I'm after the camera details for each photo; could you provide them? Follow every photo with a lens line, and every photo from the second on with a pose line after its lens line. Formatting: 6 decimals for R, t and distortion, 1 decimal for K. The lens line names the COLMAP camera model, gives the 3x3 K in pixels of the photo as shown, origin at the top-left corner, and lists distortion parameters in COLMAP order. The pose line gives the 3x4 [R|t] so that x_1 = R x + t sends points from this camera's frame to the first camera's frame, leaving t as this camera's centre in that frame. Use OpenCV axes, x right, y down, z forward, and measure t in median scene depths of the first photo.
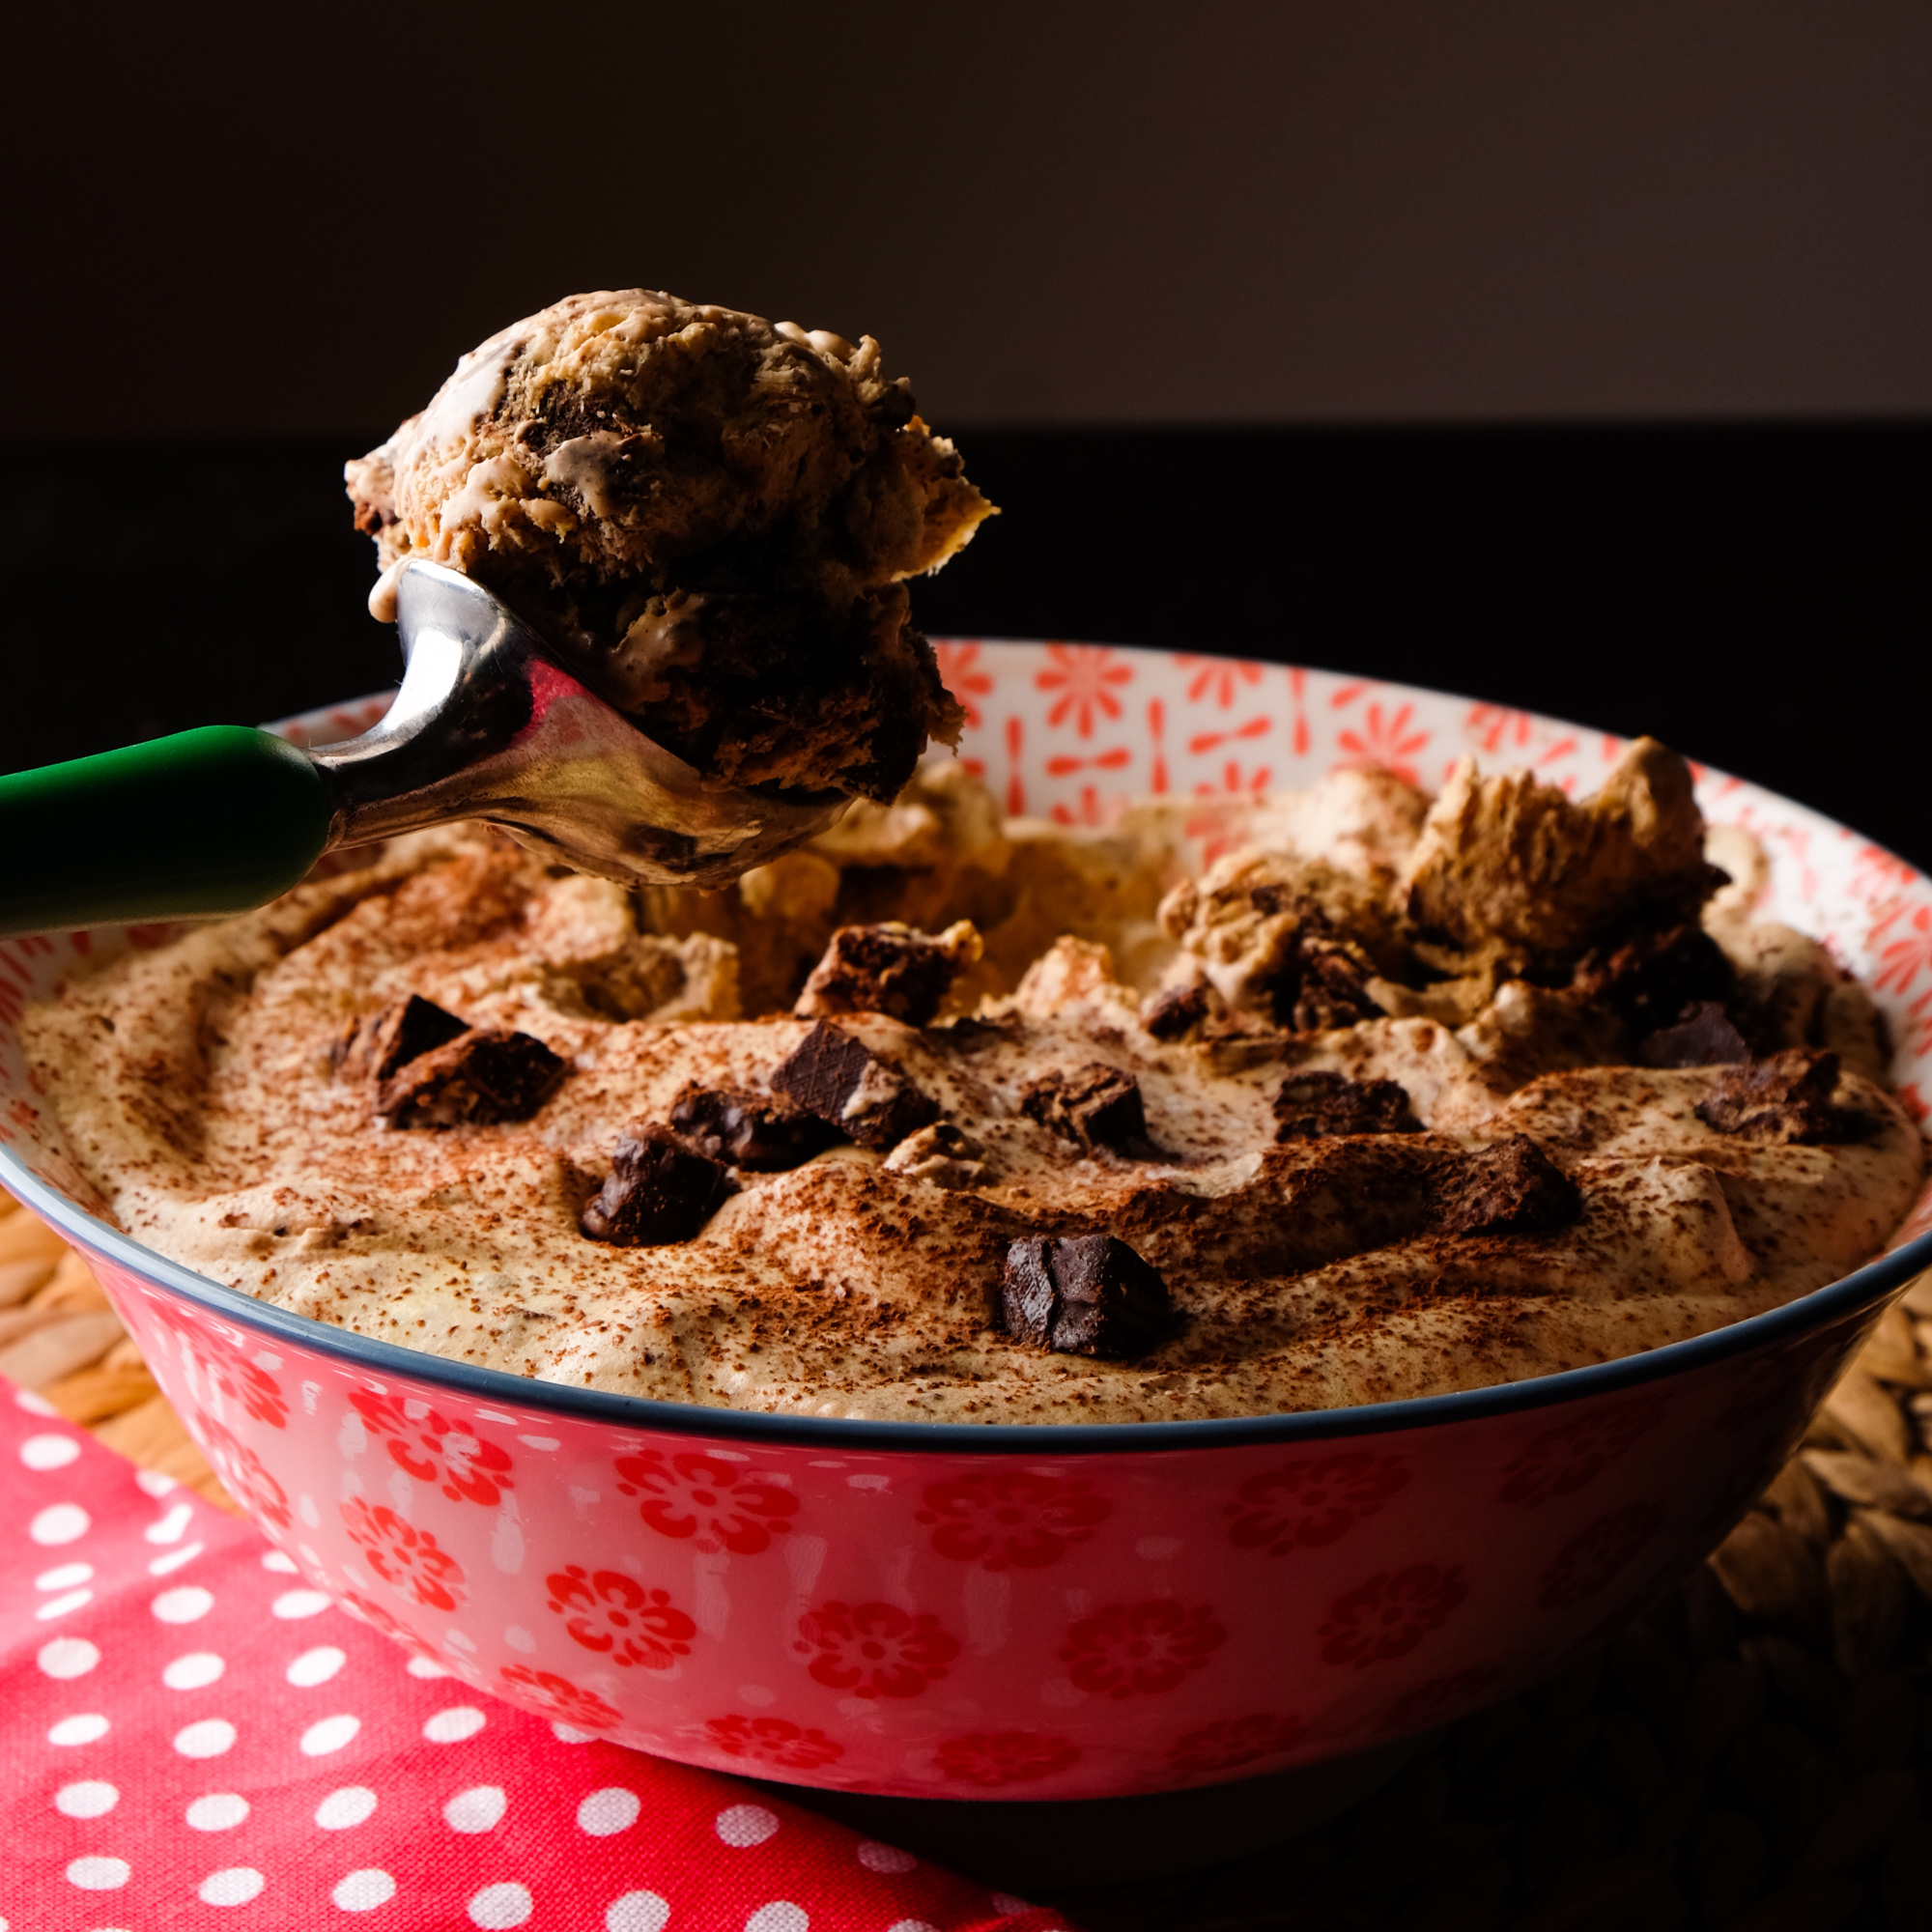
lens RADIAL K [[4418.7, 0, 966.0], [0, 4418.7, 966.0], [0, 0, 1]] dist [-0.052115, -0.197409]
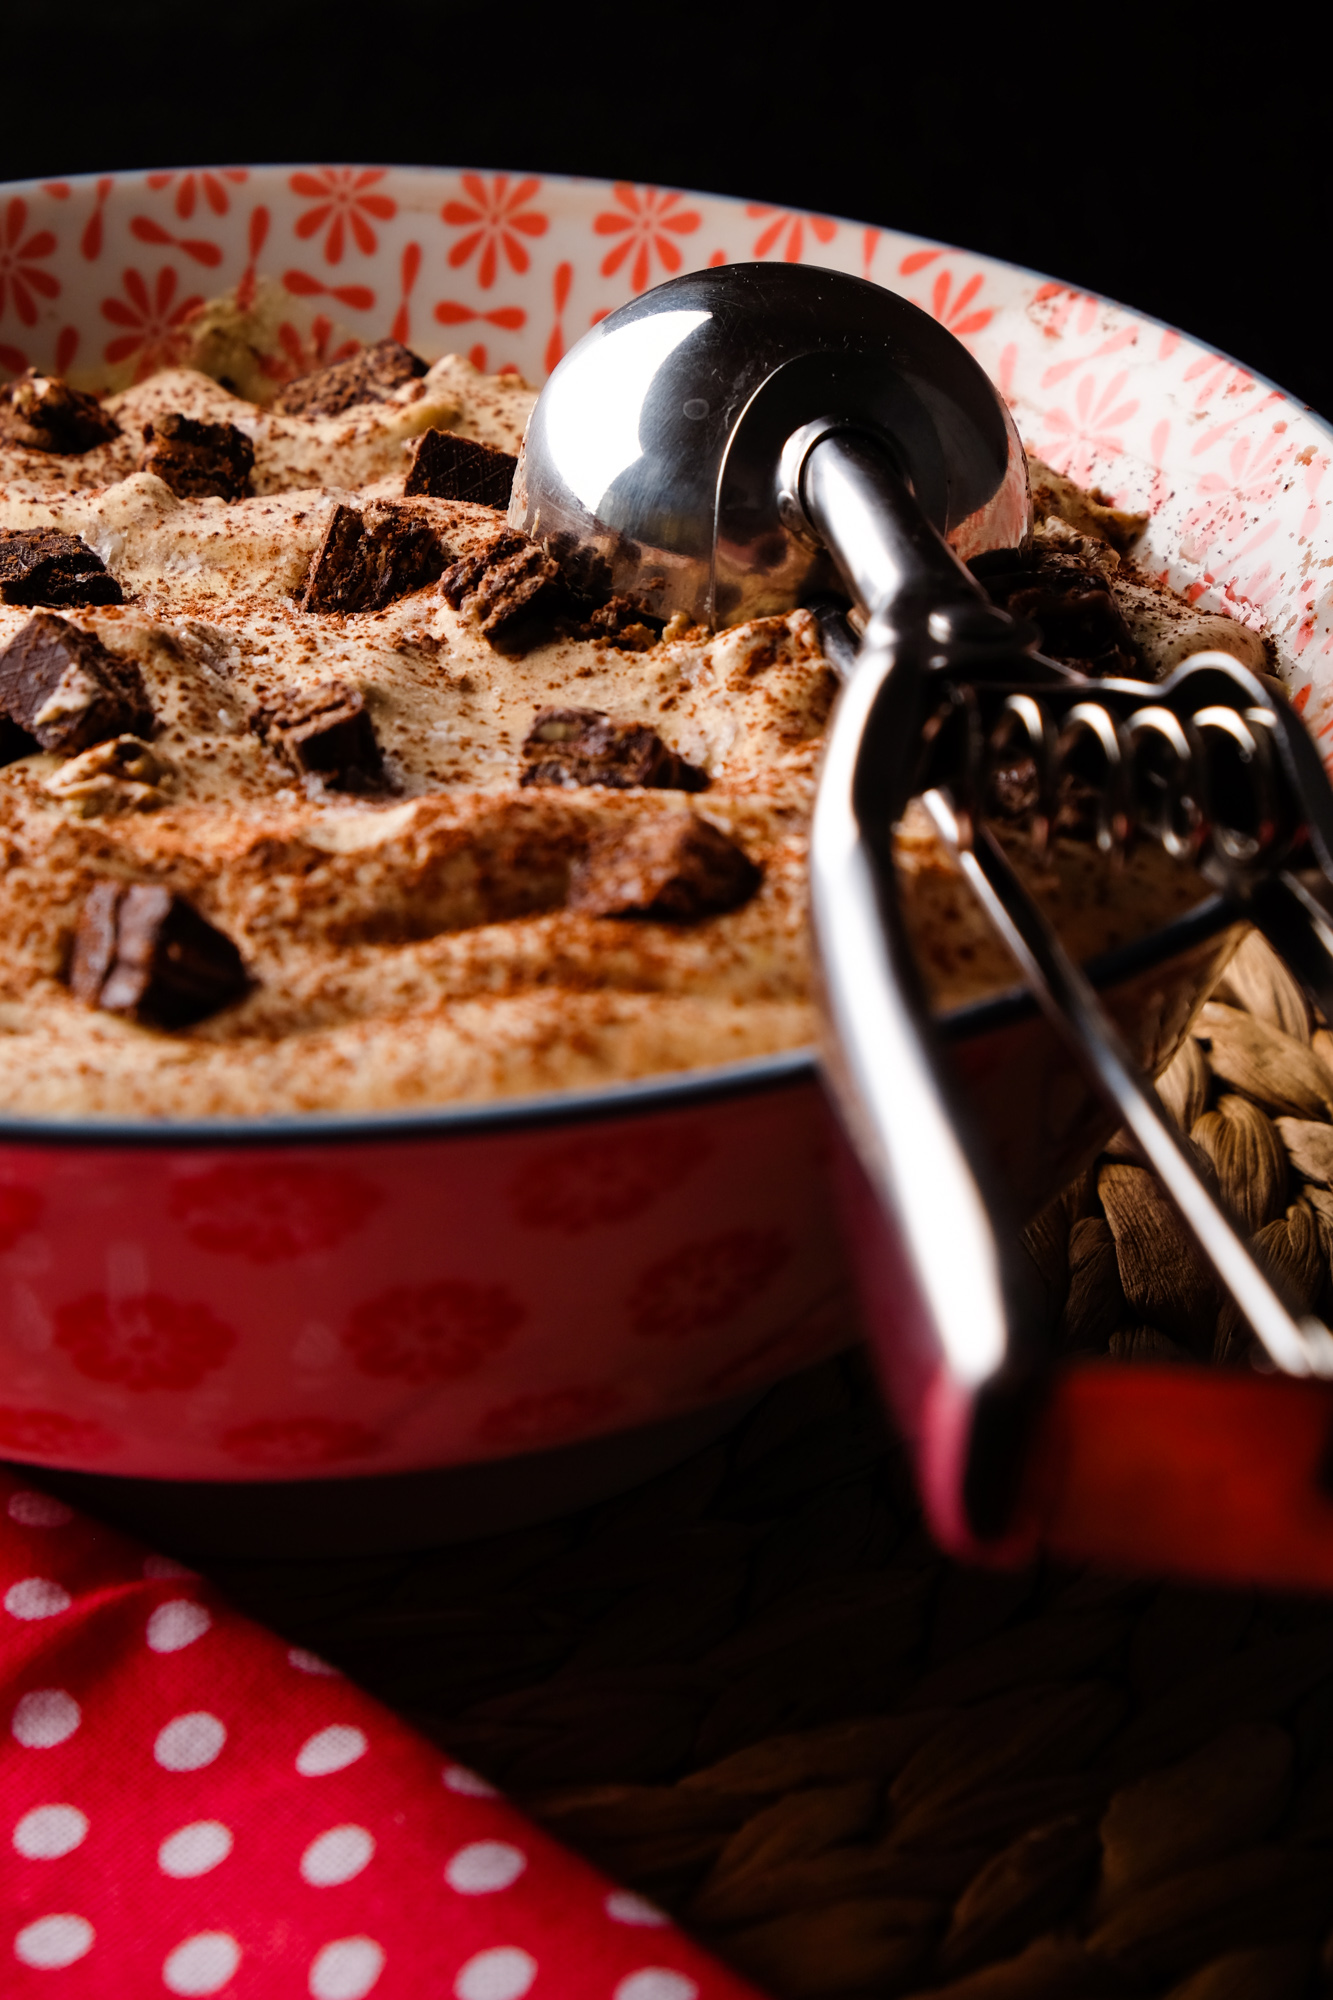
lens RADIAL K [[4424.5, 0, 666.5], [0, 4424.5, 1000.0], [0, 0, 1]] dist [0.026455, 0.150976]
pose [[0.975761, 0.089275, -0.199803, 0.306618], [-0.060916, 0.987725, 0.143838, -0.052310], [0.210191, -0.128180, 0.969221, 0.131753]]
